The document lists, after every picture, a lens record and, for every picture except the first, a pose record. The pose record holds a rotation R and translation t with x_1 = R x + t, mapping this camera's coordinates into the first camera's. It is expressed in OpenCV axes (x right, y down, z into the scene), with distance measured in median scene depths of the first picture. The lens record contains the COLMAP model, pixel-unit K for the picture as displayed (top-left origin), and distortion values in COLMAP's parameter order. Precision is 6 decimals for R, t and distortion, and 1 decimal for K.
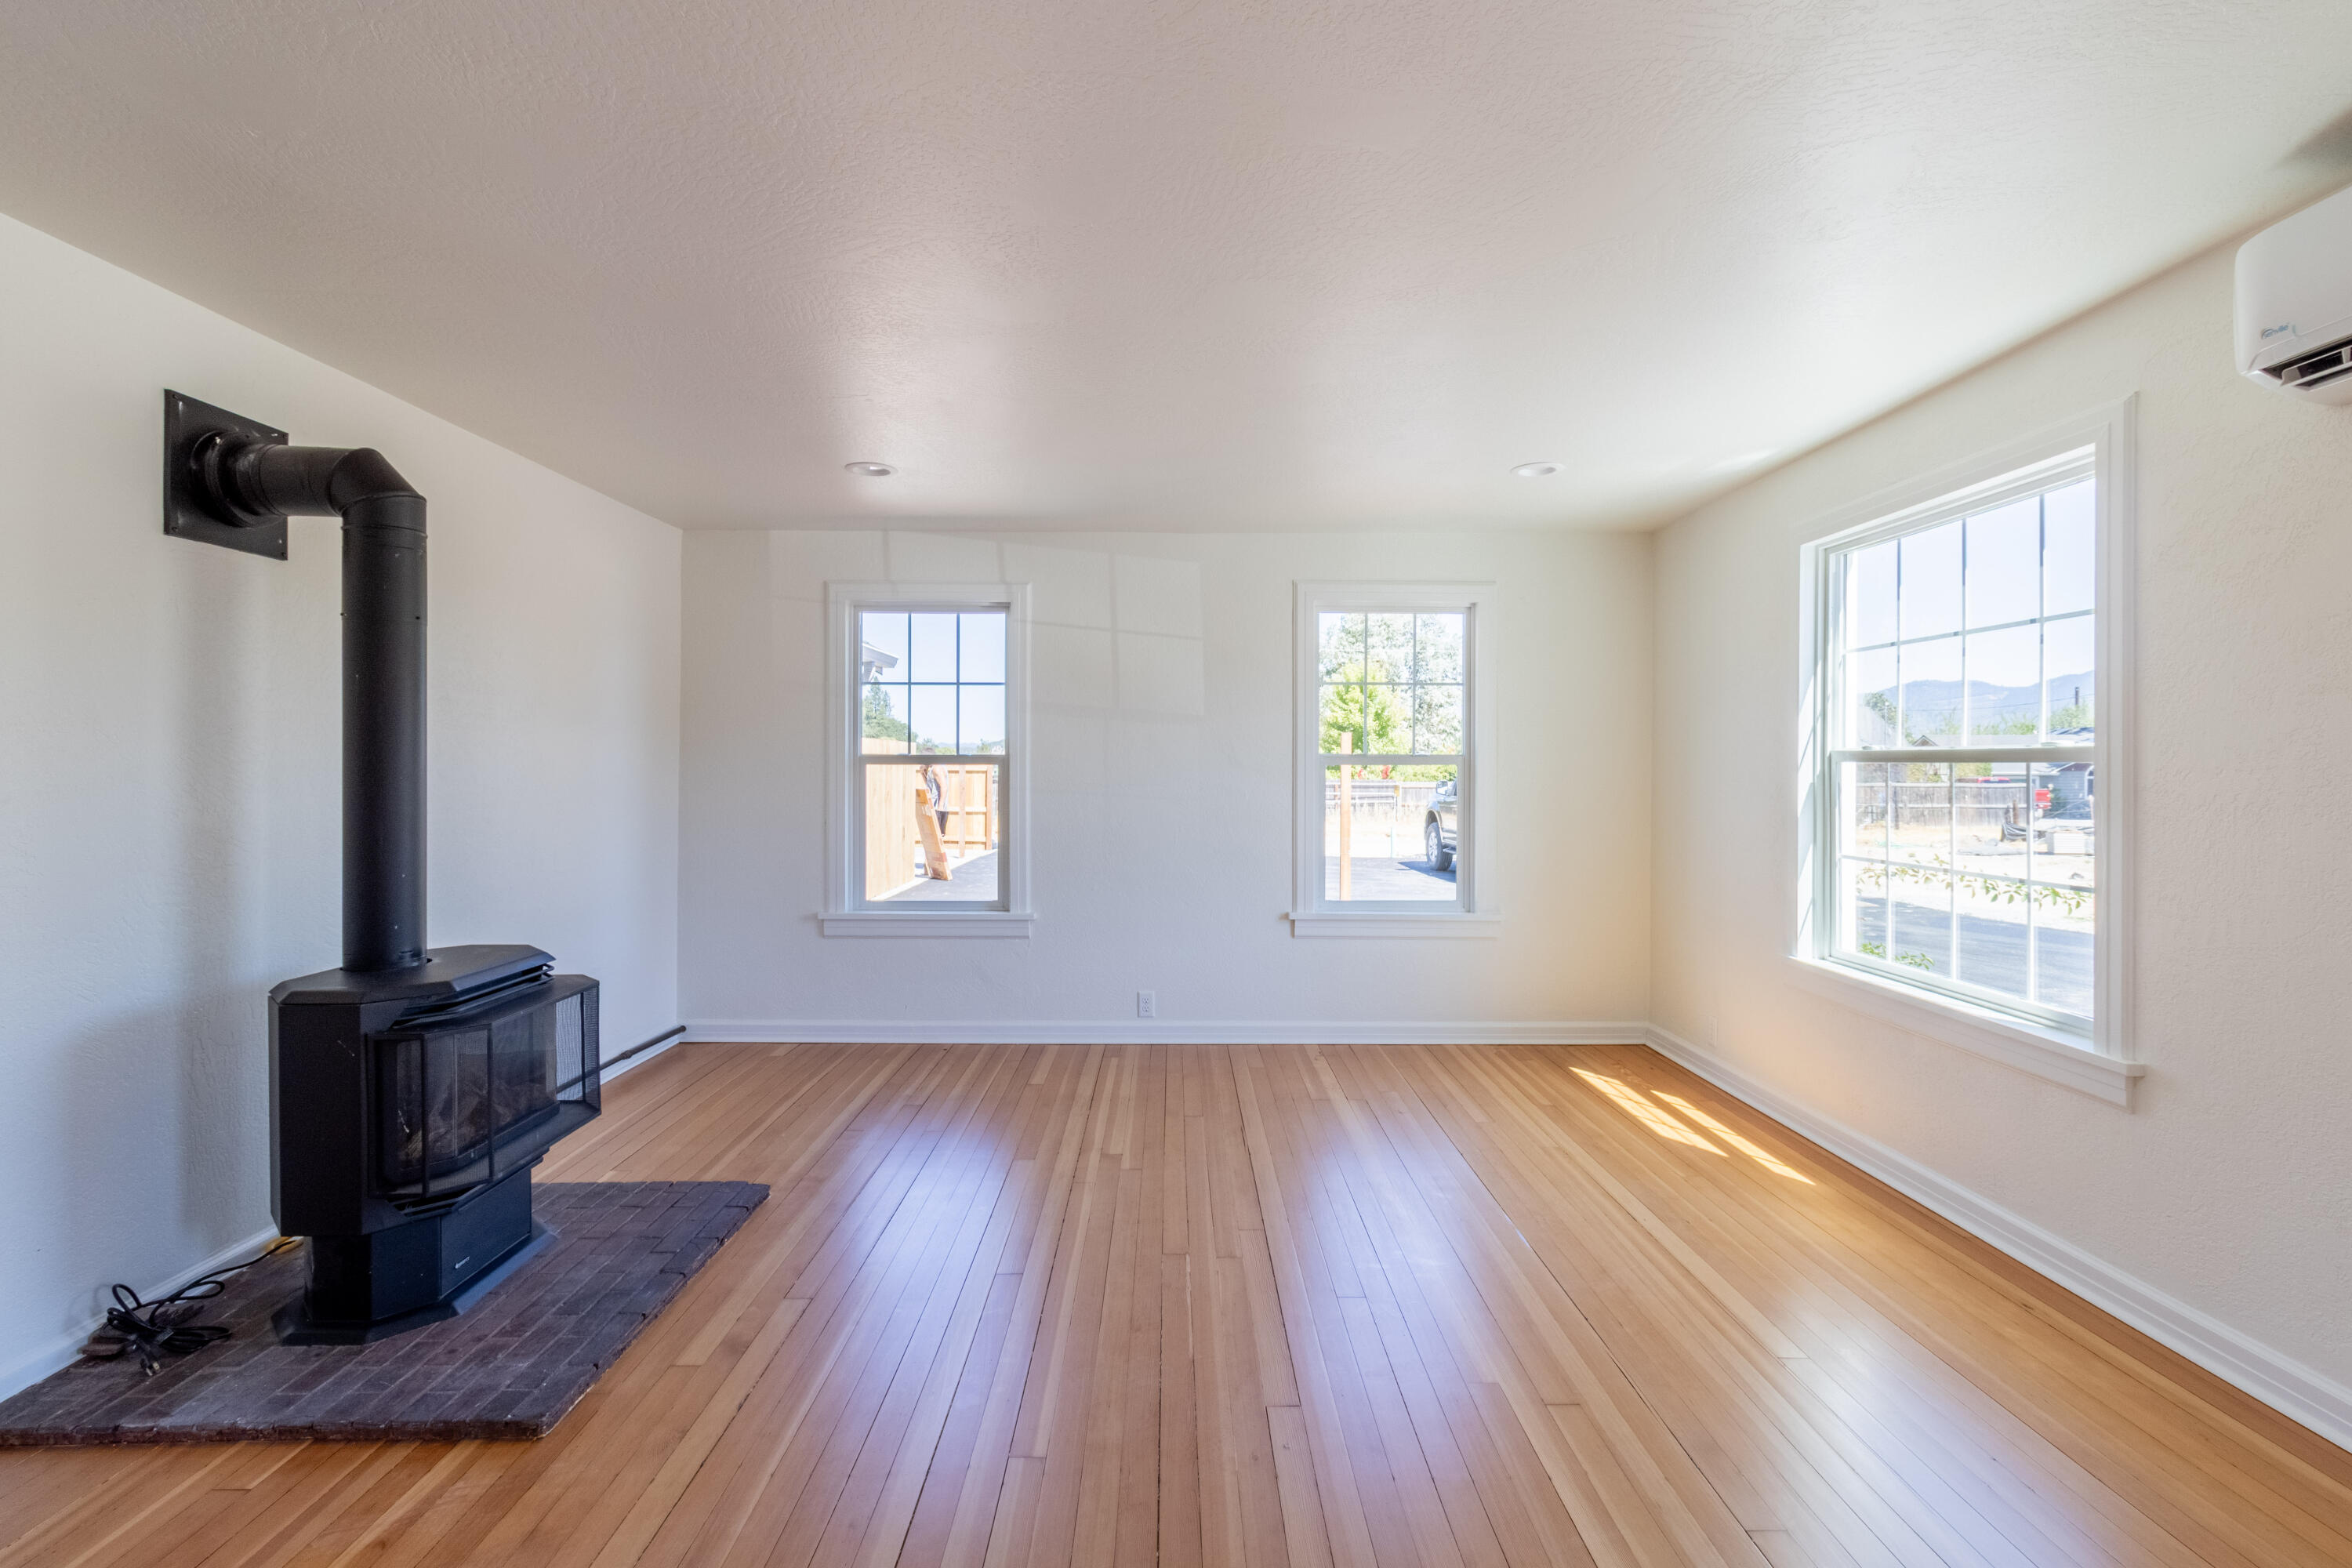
lens RADIAL K [[1076.6, 0, 1177.2], [0, 1076.6, 778.4], [0, 0, 1]] dist [0.002186, 0.000725]
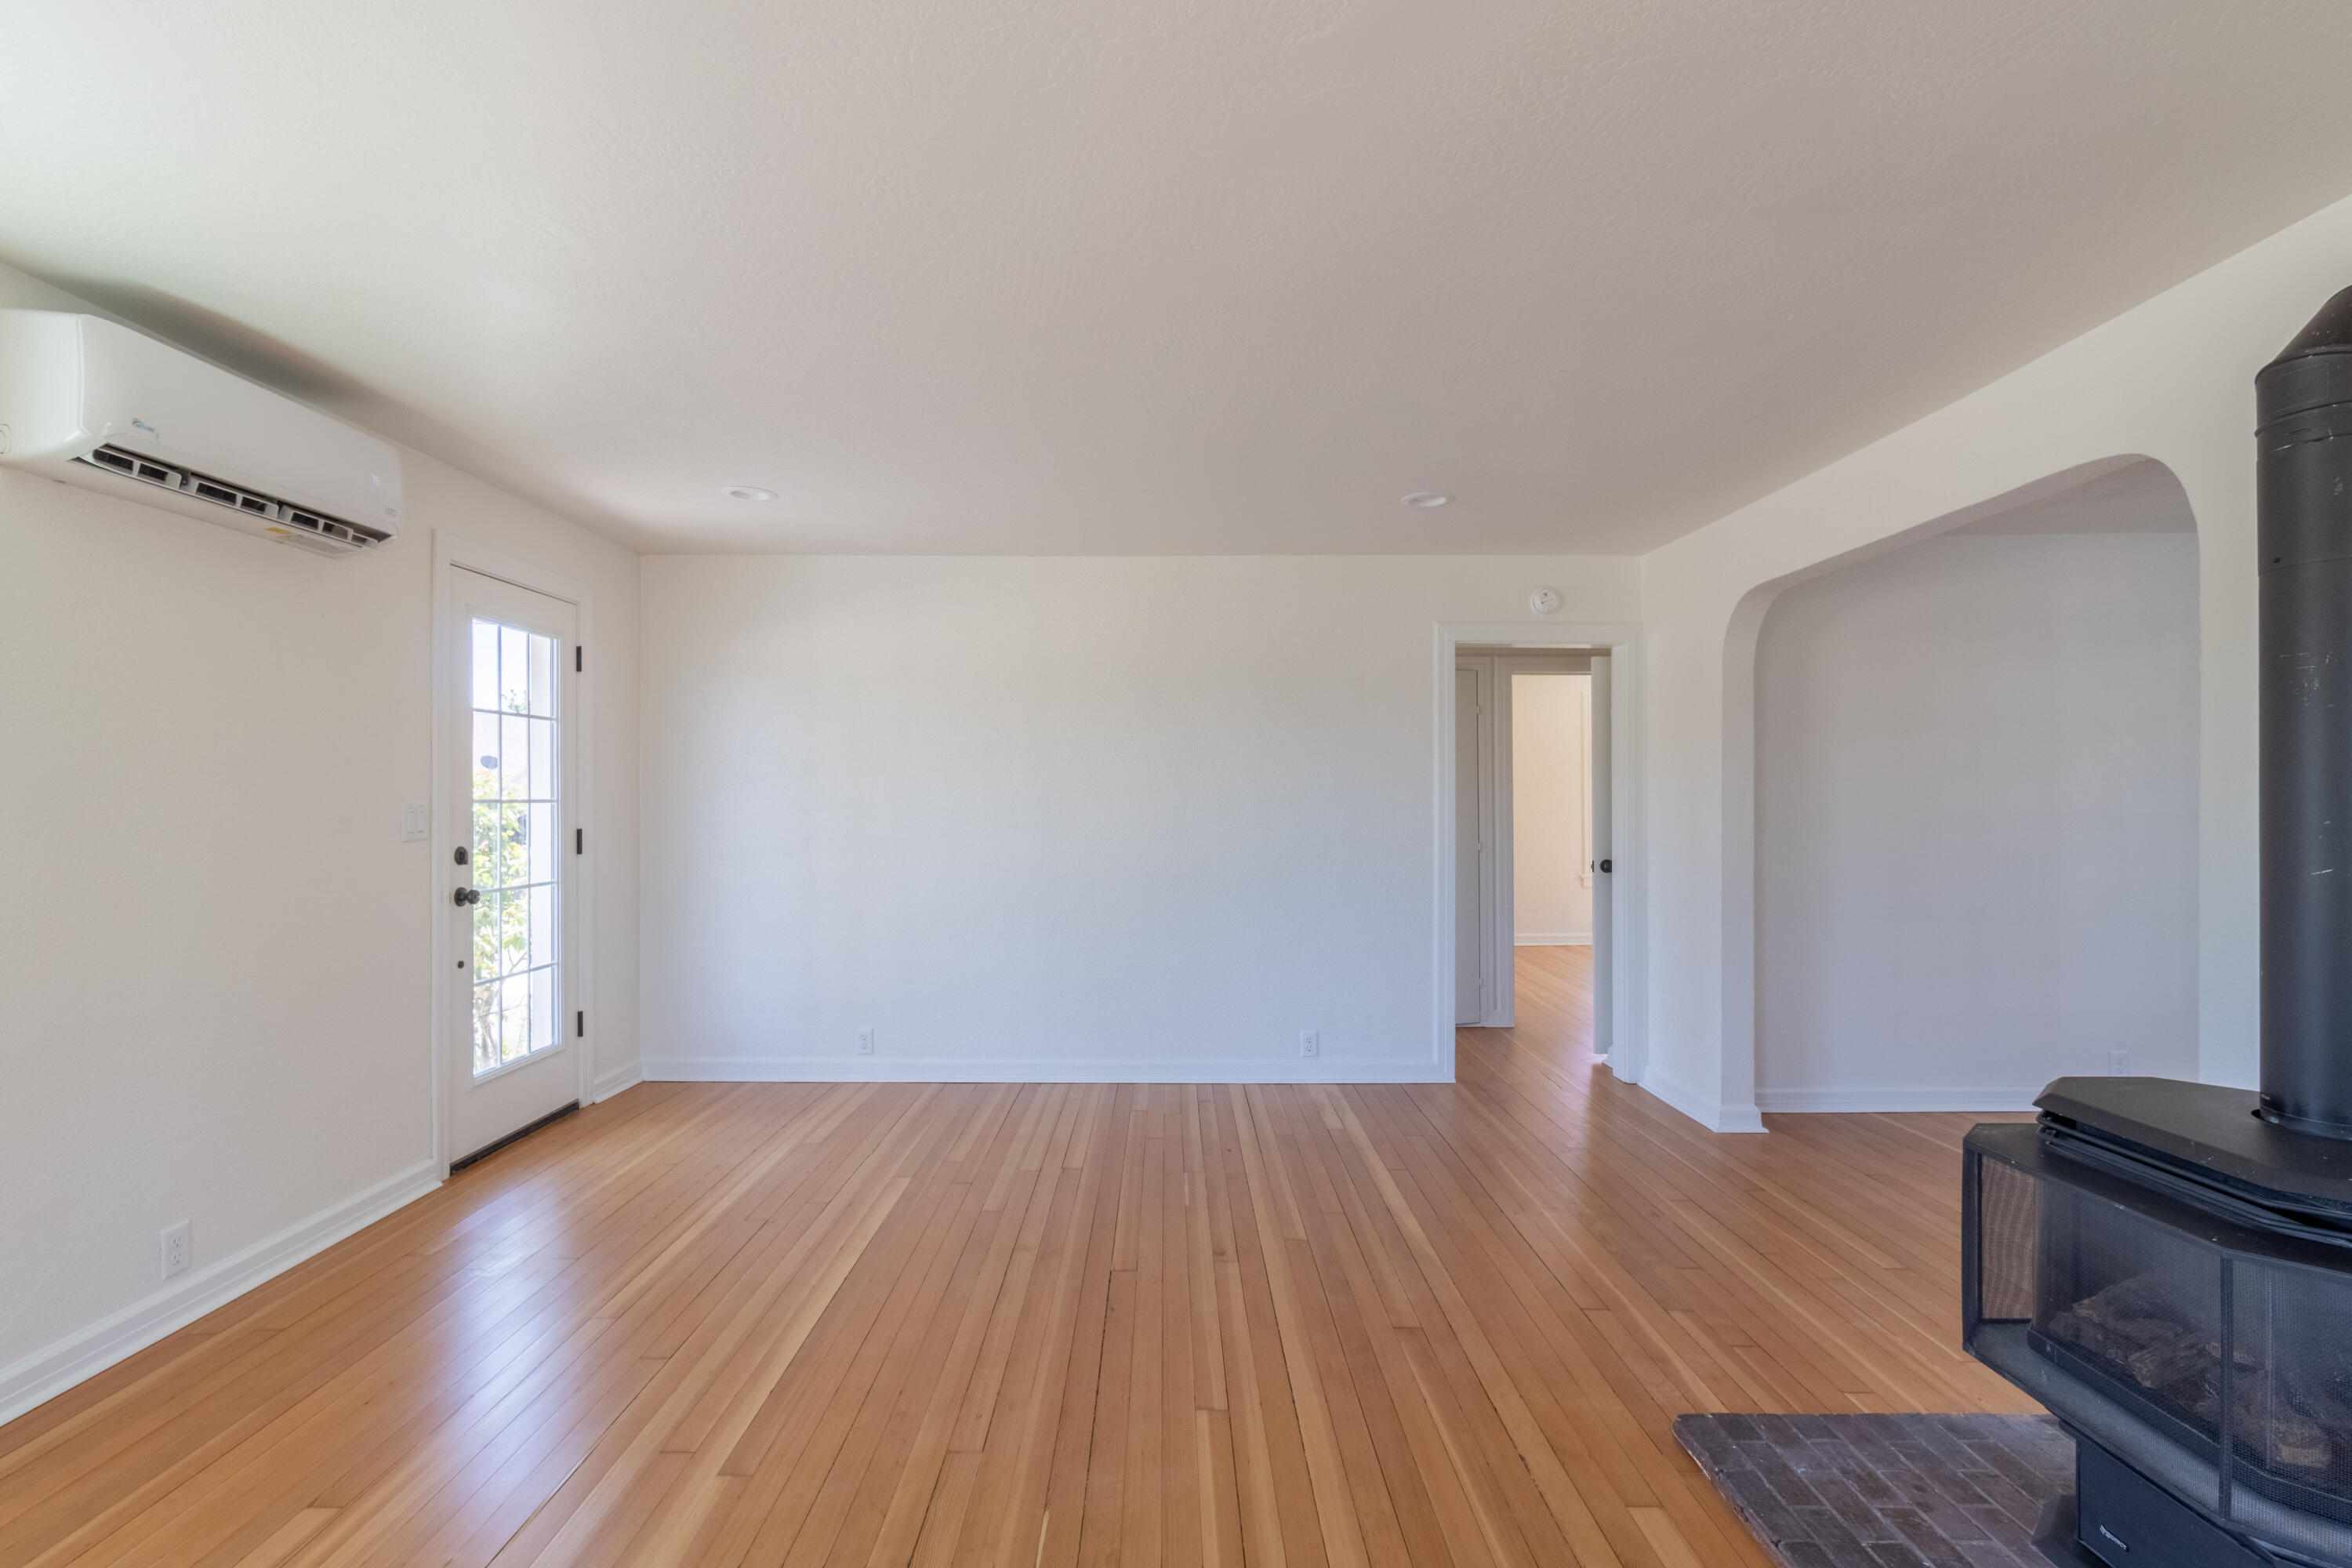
lens RADIAL K [[1076.6, 0, 1175.2], [0, 1076.6, 792.9], [0, 0, 1]] dist [0.002186, 0.000725]
pose [[-0.999995, -0.000784, -0.003037, -0.096680], [-0.000802, 0.999982, 0.006012, -0.024263], [0.003032, 0.006014, -0.999977, 2.125534]]
